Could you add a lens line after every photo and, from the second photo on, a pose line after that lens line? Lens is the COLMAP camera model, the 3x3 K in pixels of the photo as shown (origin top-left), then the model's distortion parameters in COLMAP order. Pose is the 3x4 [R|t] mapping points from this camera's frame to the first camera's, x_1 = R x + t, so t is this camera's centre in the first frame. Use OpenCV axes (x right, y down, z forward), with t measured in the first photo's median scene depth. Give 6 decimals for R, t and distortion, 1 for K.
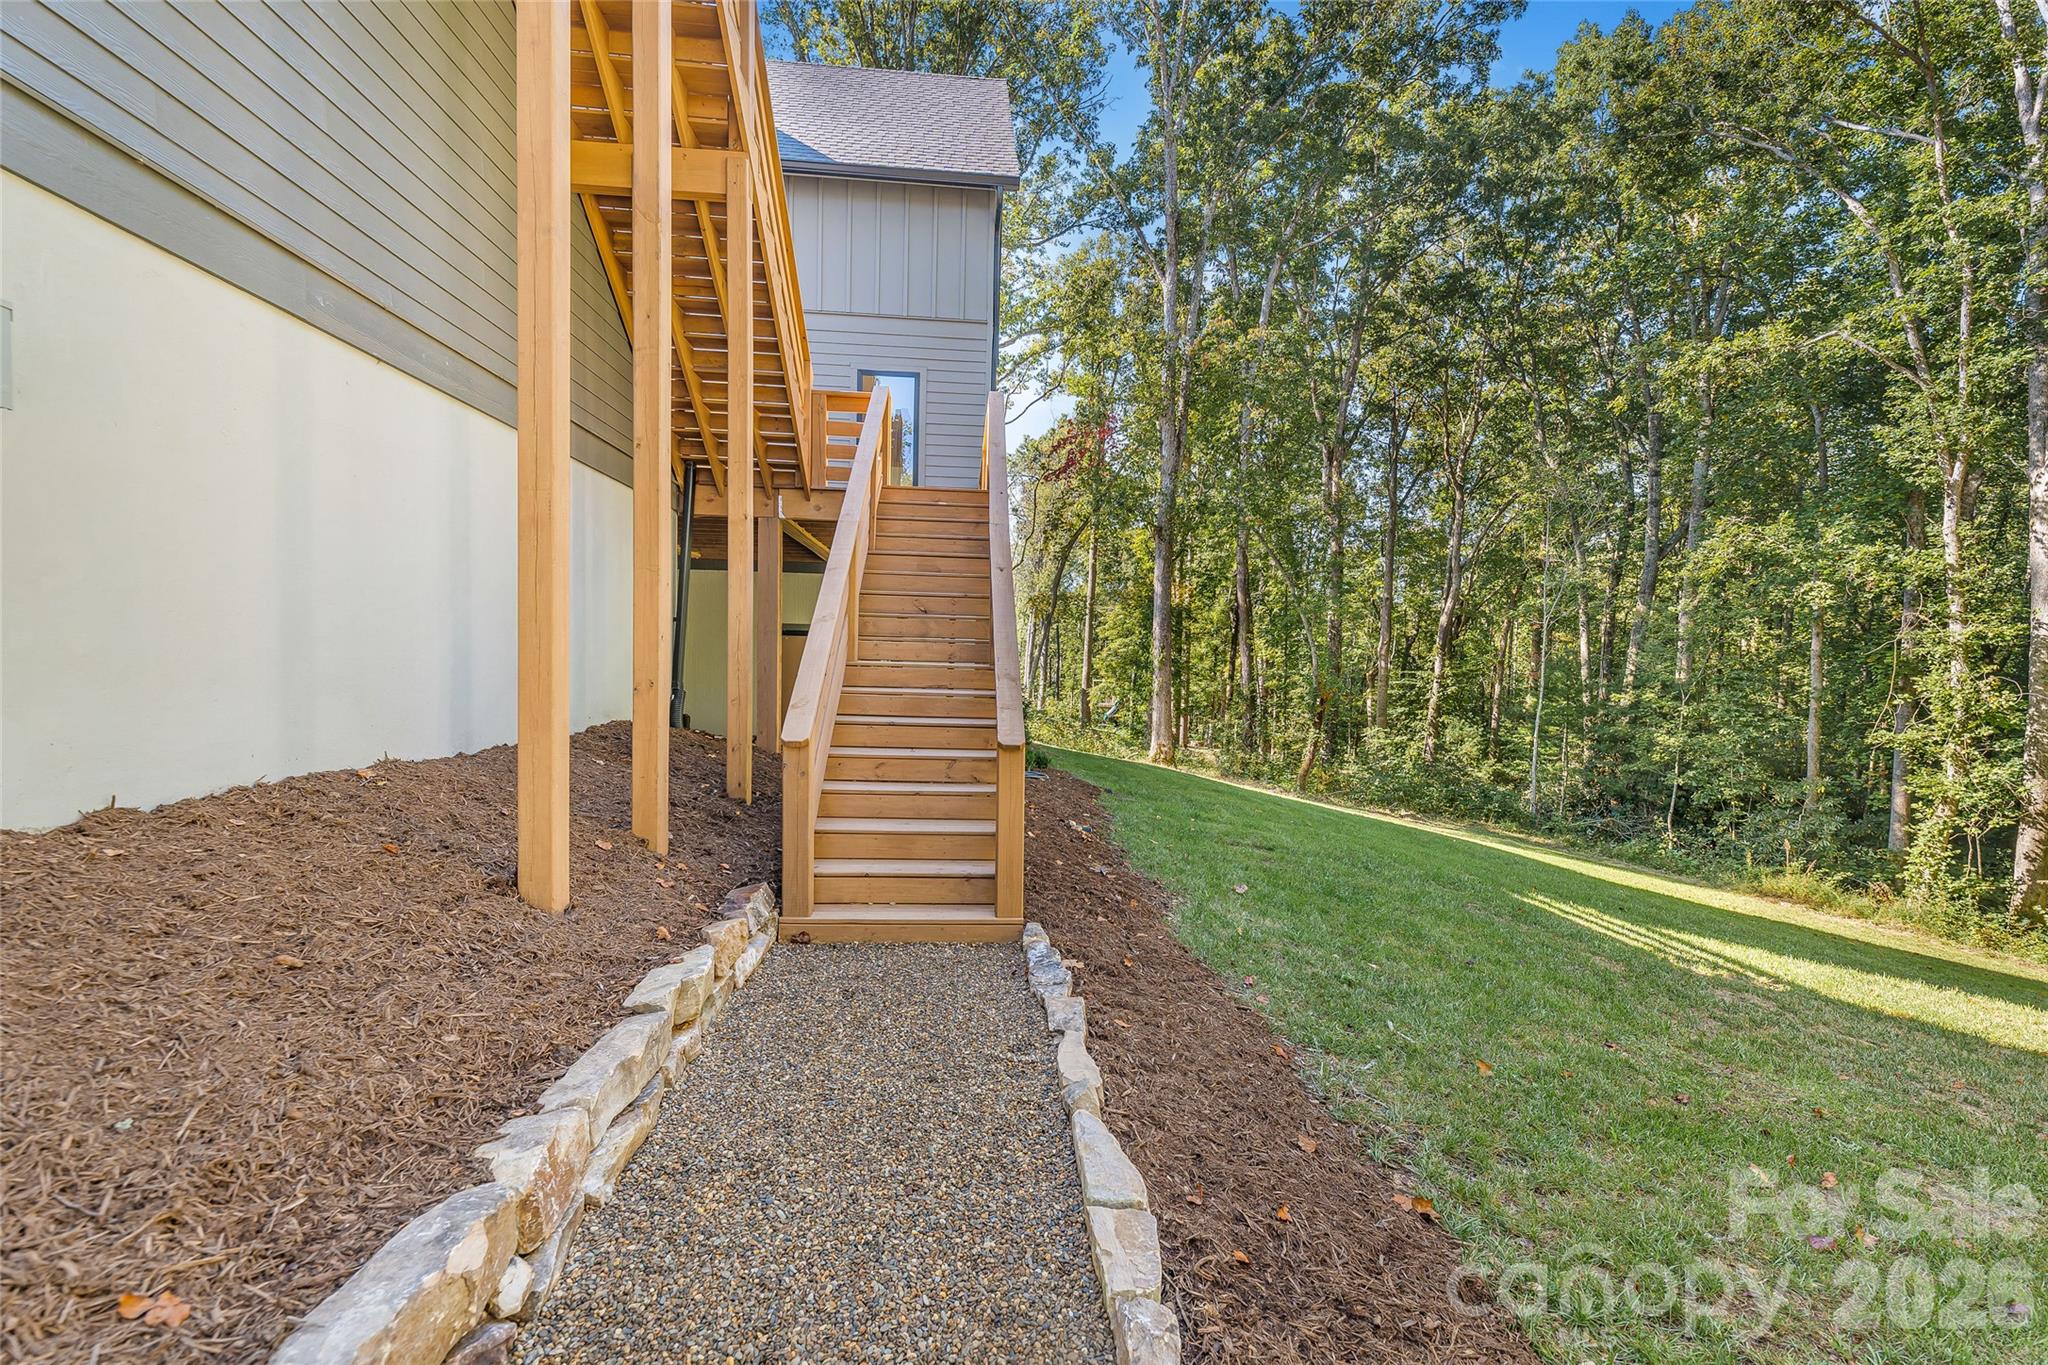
lens RADIAL K [[846.2, 0, 1019.8], [0, 846.2, 692.5], [0, 0, 1]] dist [0.011132, -0.005909]
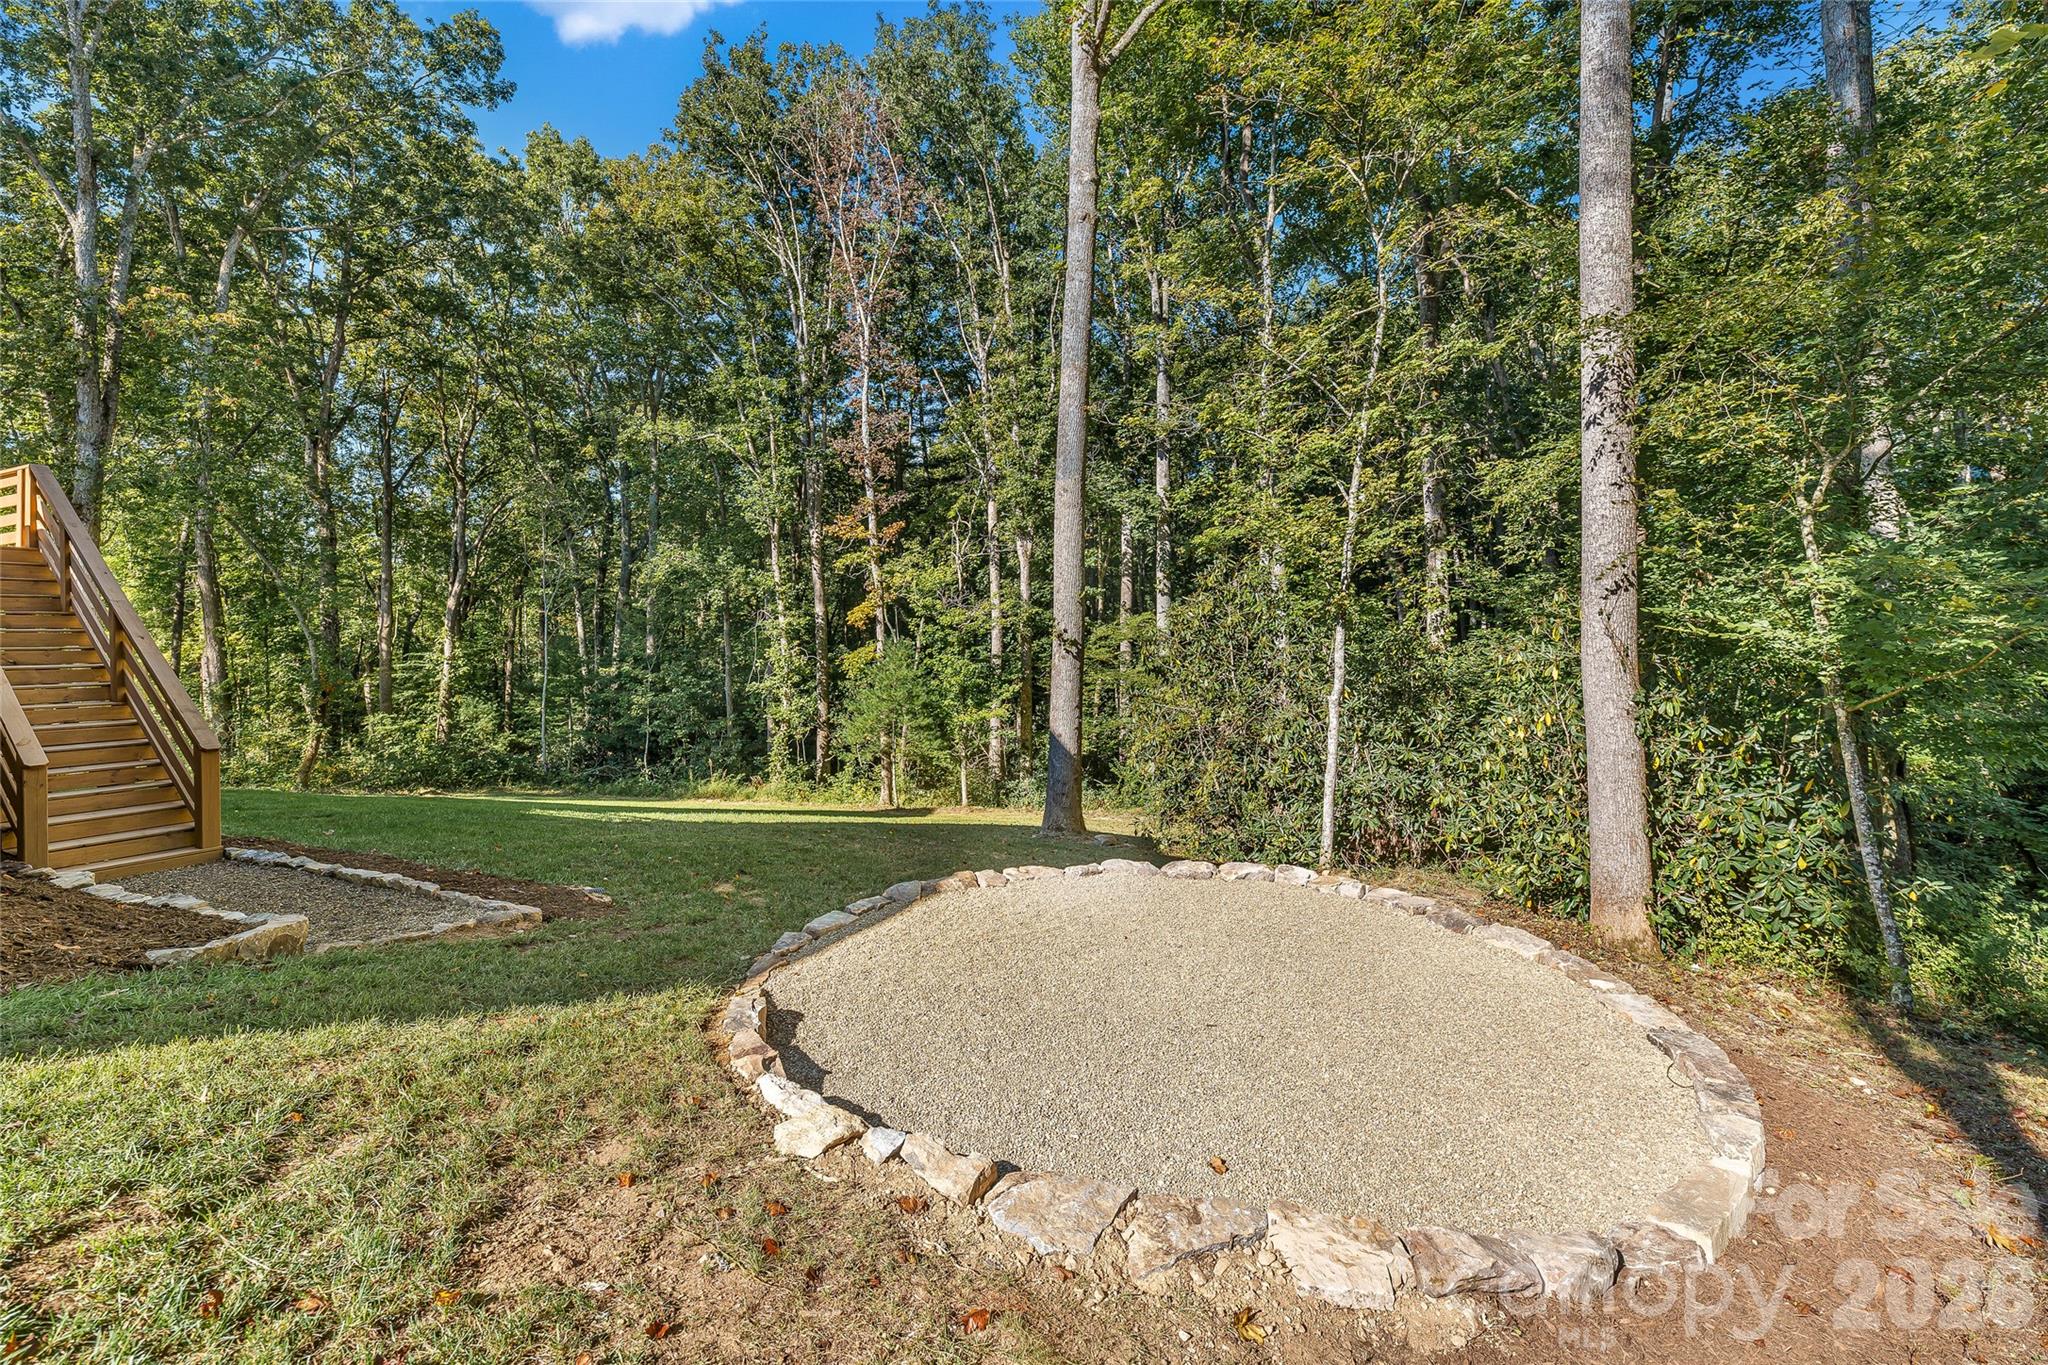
lens RADIAL K [[826.1, 0, 1027.3], [0, 826.1, 637.1], [0, 0, 1]] dist [0.009964, -0.000425]
pose [[0.479212, -0.026676, 0.877294, -0.071403], [0.055266, 0.998472, 0.000173, -0.007519], [-0.875957, 0.048402, 0.479954, -0.133458]]
